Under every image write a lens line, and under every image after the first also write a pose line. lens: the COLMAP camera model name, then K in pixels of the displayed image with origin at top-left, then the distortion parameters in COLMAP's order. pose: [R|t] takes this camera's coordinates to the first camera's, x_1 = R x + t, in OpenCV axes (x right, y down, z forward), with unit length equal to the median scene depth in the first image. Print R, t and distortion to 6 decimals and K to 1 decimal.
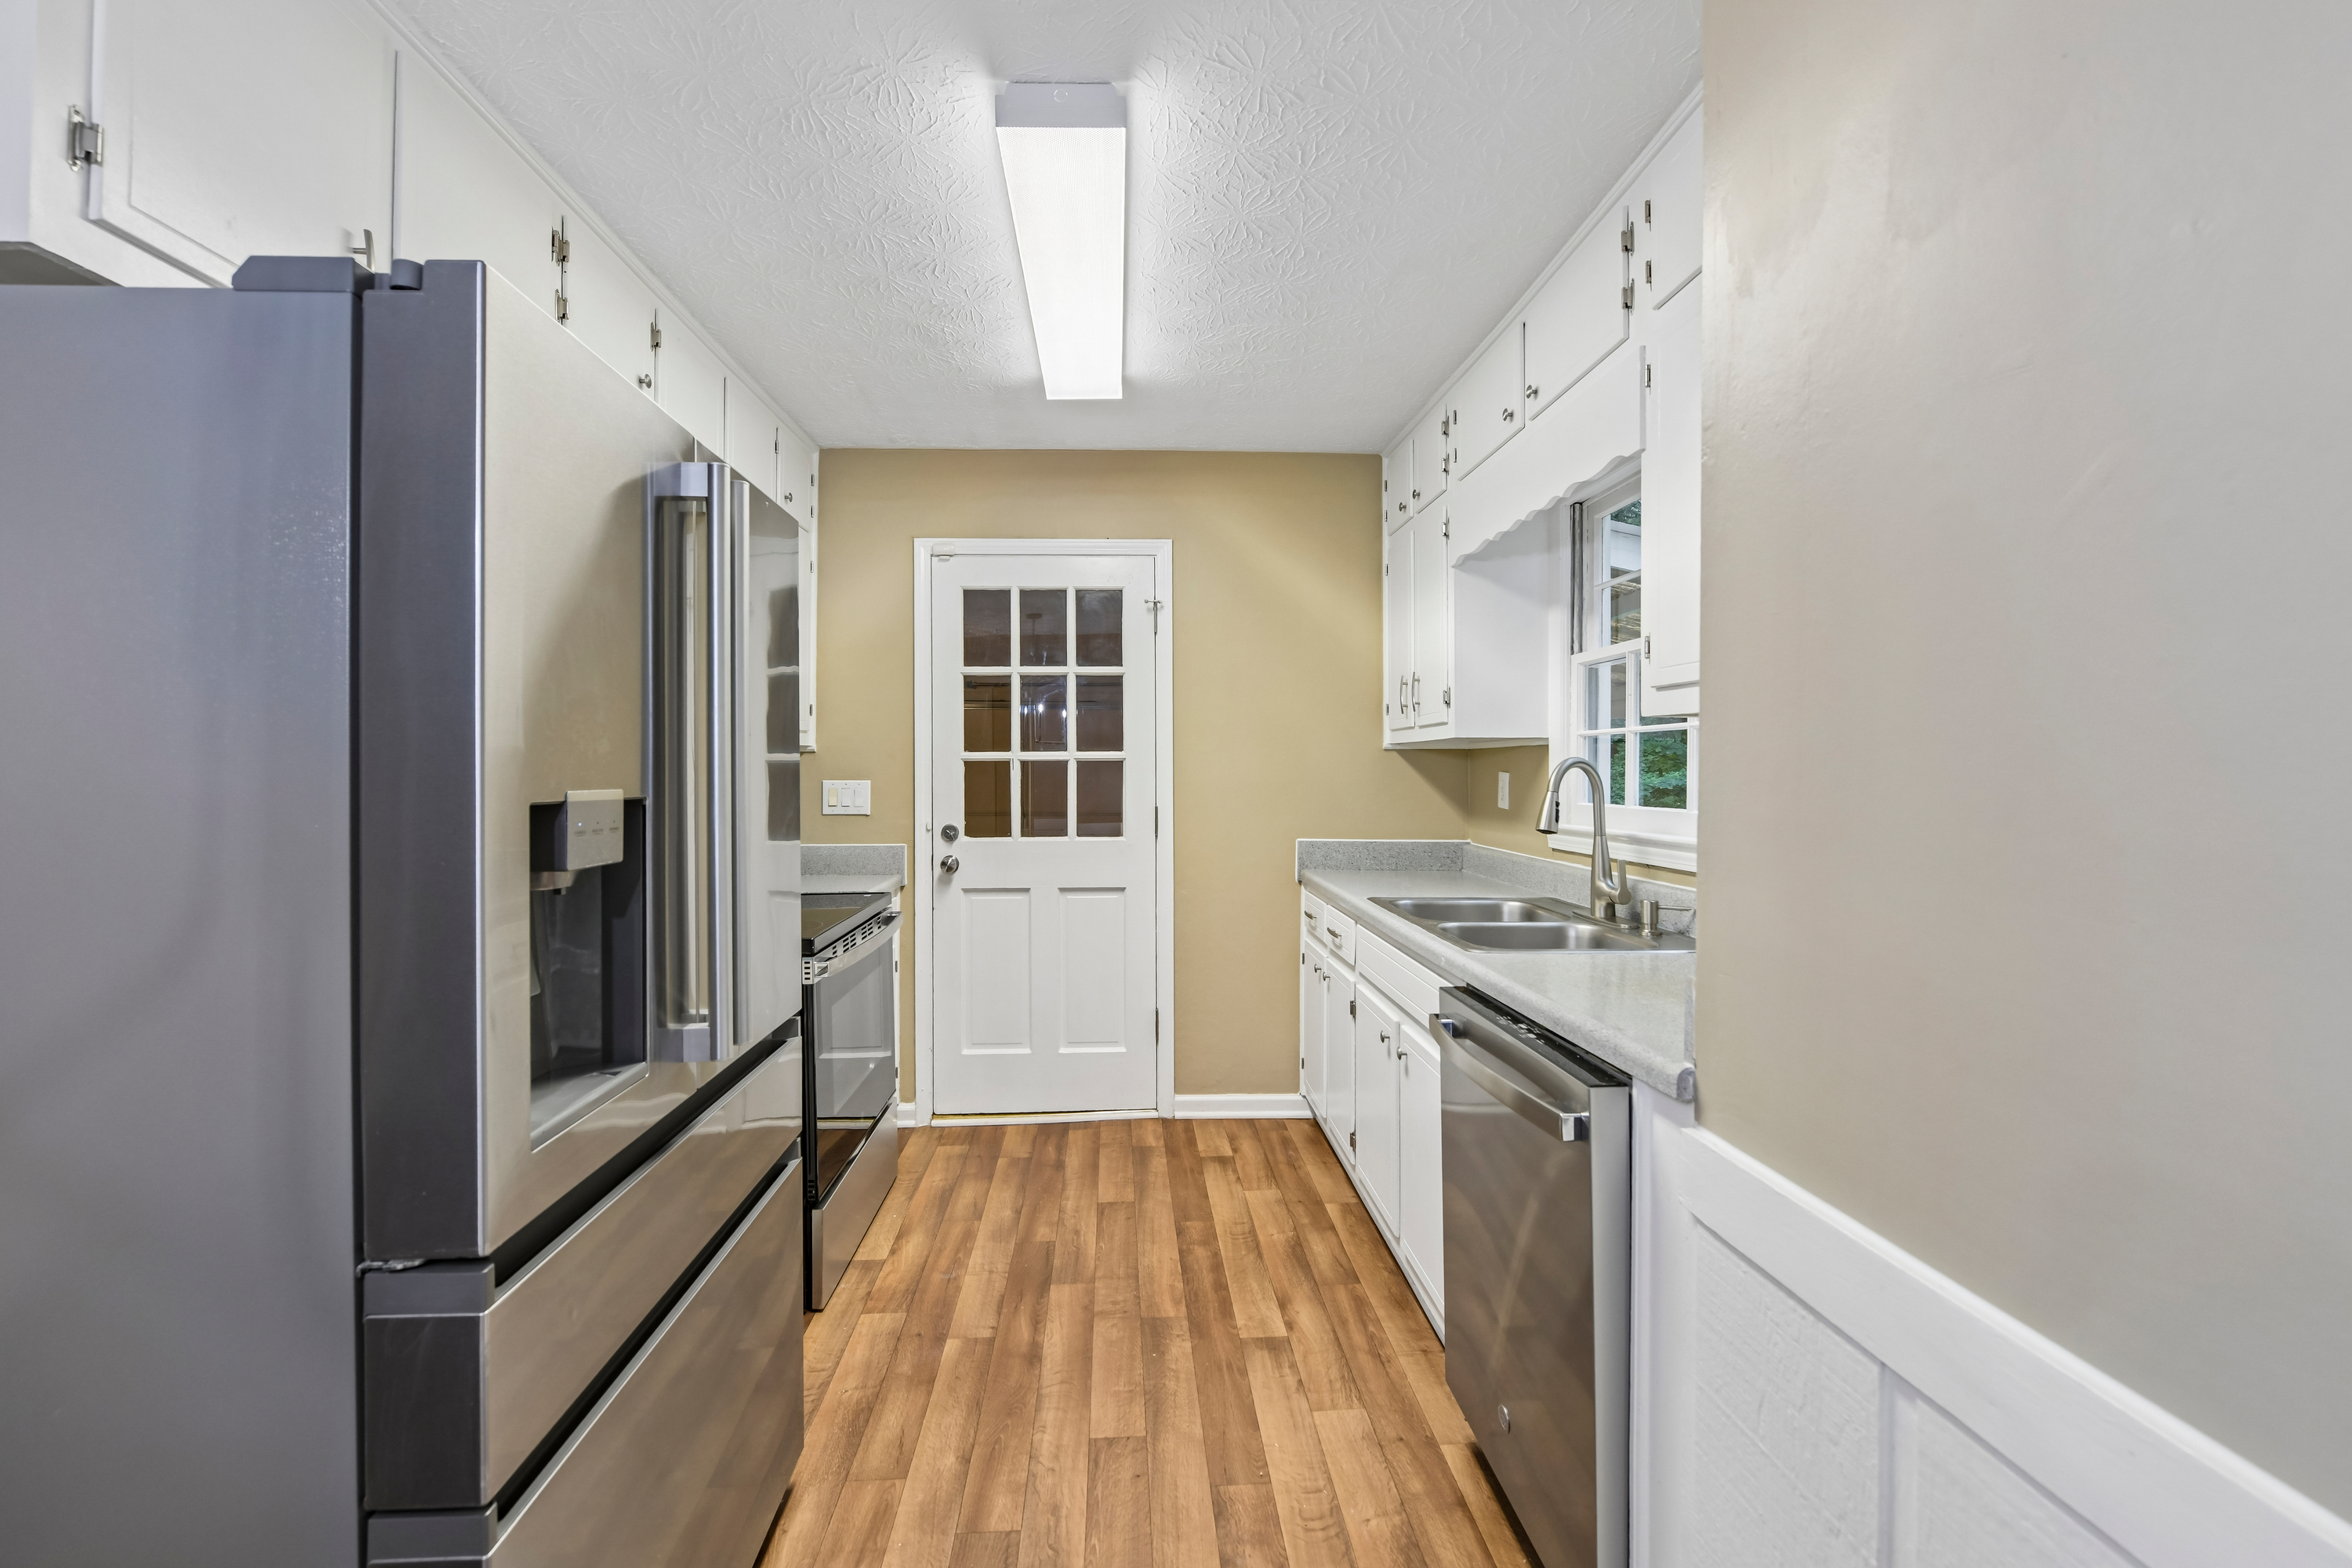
lens RADIAL K [[961.1, 0, 1154.1], [0, 961.1, 784.2], [0, 0, 1]] dist [-0.001840, -0.000077]
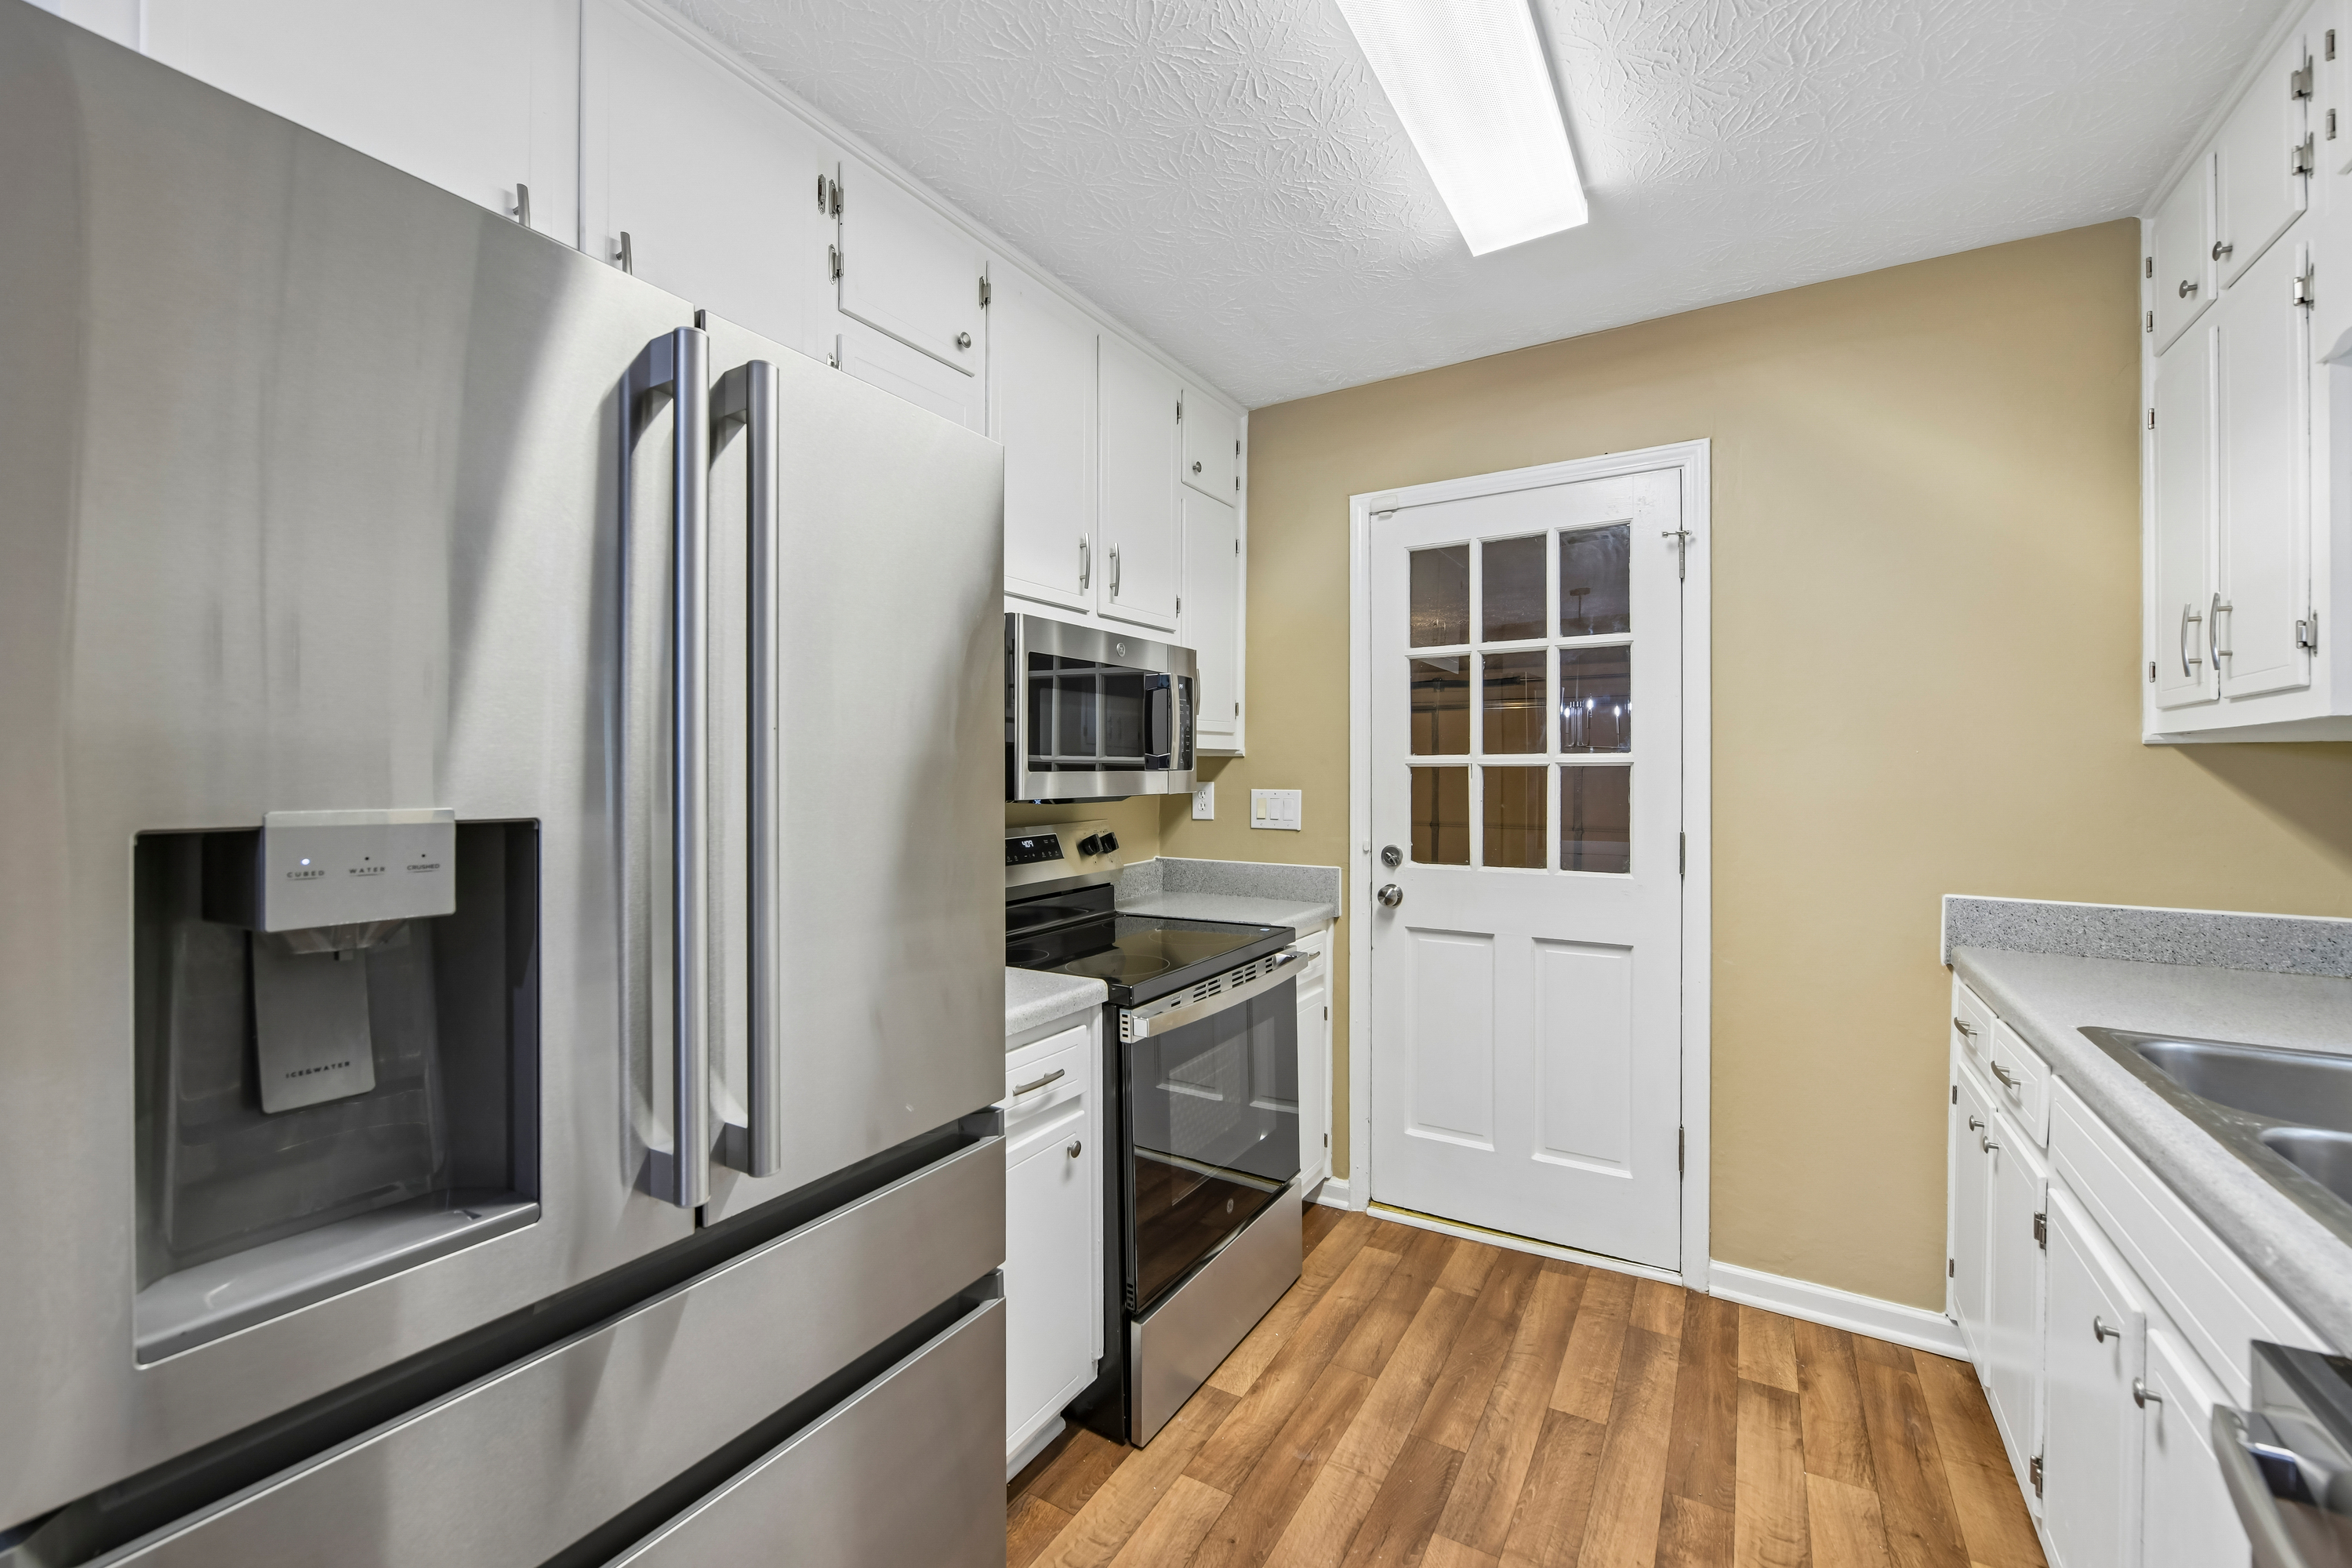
lens RADIAL K [[957.3, 0, 1166.7], [0, 957.3, 784.0], [0, 0, 1]] dist [-0.004022, -0.001122]
pose [[0.830903, 0.007688, -0.556363, 0.088753], [-0.011520, 0.999928, -0.003386, -0.005626], [0.556297, 0.009223, 0.830932, 0.267332]]
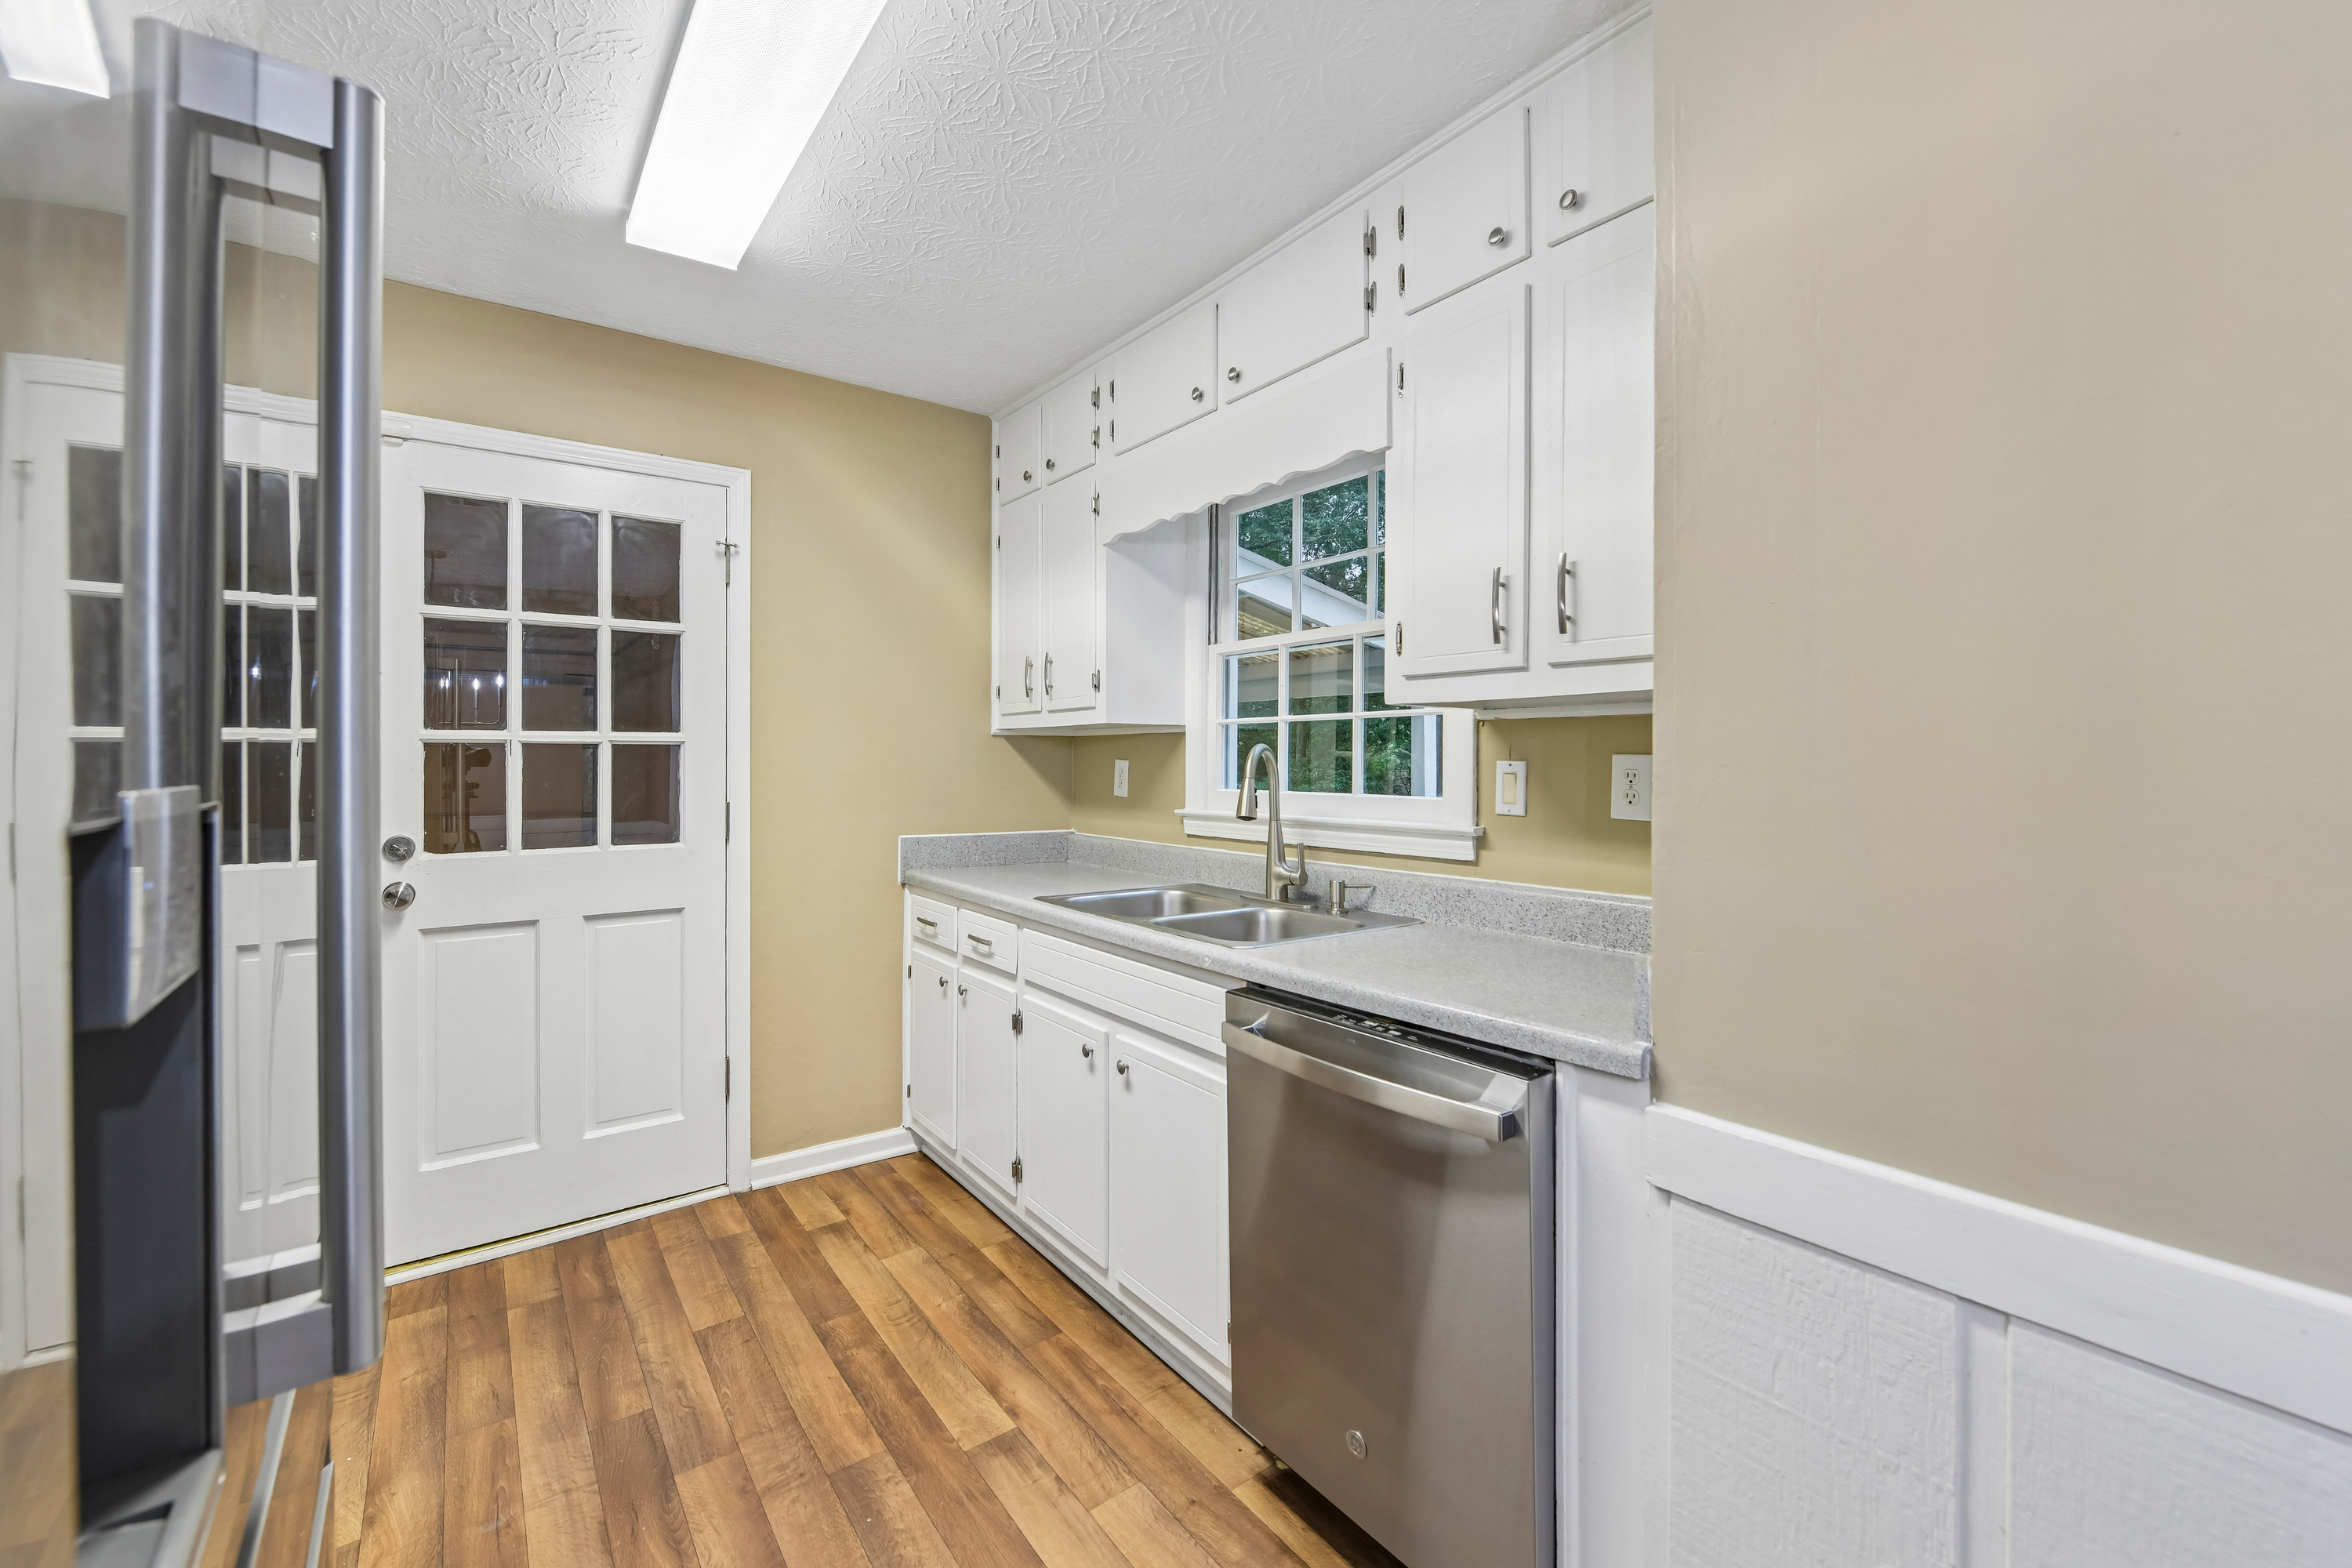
lens RADIAL K [[955.0, 0, 1156.6], [0, 955.0, 765.6], [0, 0, 1]] dist [-0.004656, -0.001012]
pose [[0.831078, -0.001616, 0.556153, -0.165450], [0.006898, 0.999949, -0.007403, 0.001086], [-0.556113, 0.009989, 0.831047, 0.171780]]
